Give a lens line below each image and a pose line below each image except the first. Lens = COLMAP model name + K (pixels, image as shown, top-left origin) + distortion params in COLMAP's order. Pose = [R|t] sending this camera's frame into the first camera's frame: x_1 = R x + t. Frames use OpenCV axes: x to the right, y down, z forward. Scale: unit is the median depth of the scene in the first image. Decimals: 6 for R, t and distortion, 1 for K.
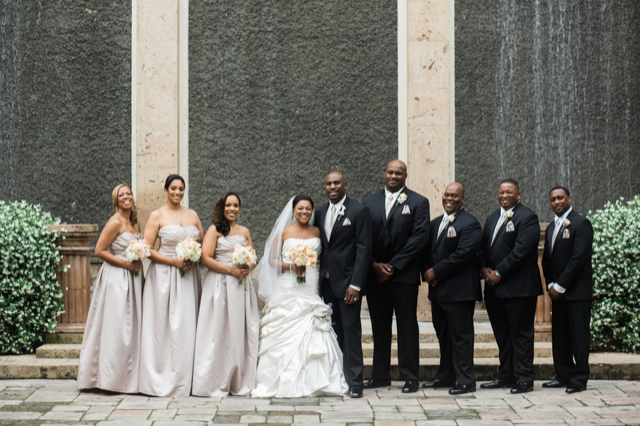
lens RADIAL K [[1556.0, 0, 320.0], [0, 1556.0, 213.0], [0, 0, 1]] dist [-0.105106, -0.651067]
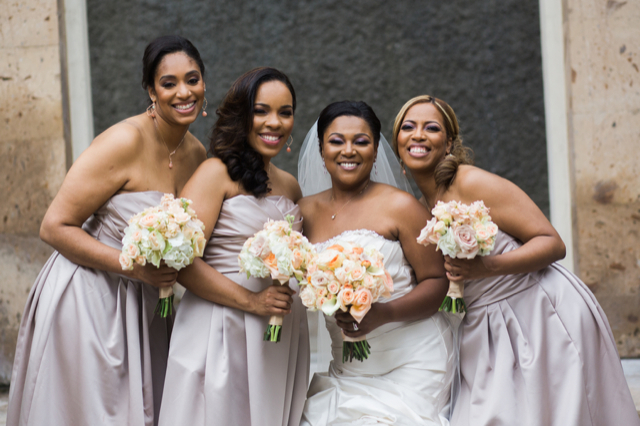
lens RADIAL K [[1556.0, 0, 320.0], [0, 1556.0, 213.0], [0, 0, 1]] dist [-0.105106, -0.651067]
pose [[0.998743, -0.047012, -0.017409, -0.010696], [0.047627, 0.998188, 0.036781, 0.007078], [0.015648, -0.037564, 0.999172, 0.585759]]
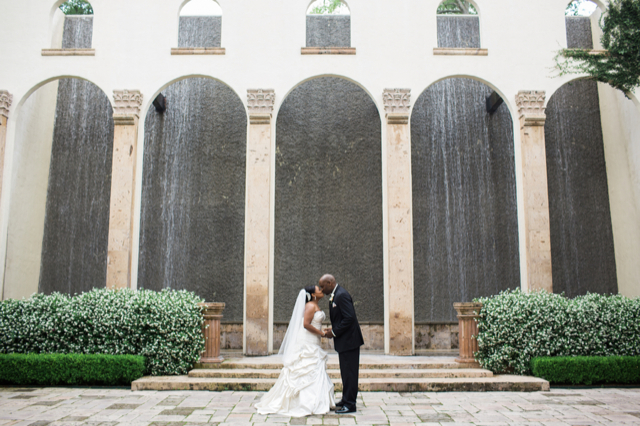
lens RADIAL K [[627.0, 0, 320.0], [0, 627.0, 213.0], [0, 0, 1]] dist [-0.063707, 0.017505]
pose [[0.999990, 0.002222, -0.003926, -0.026879], [-0.002757, 0.989850, -0.142087, 0.006943], [0.003570, 0.142097, 0.989846, 0.244442]]
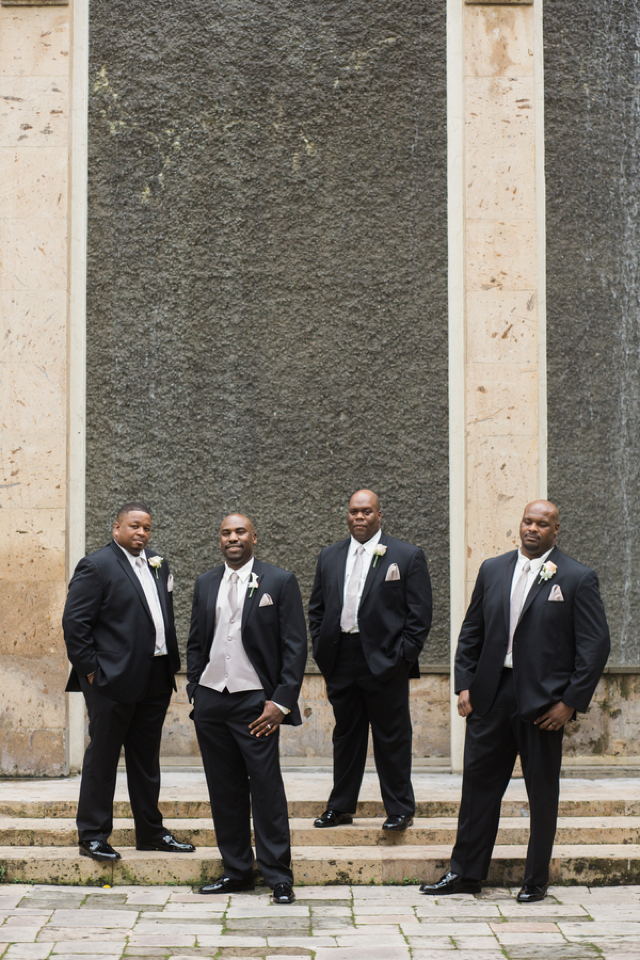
lens RADIAL K [[2436.9, 0, 320.0], [0, 2436.9, 480.0], [0, 0, 1]] dist [-0.100059, -0.895329]
pose [[0.999997, 0.000916, 0.002348, 0.000279], [-0.000811, 0.999024, -0.044160, 0.000003], [-0.002386, 0.044158, 0.999022, 0.104939]]
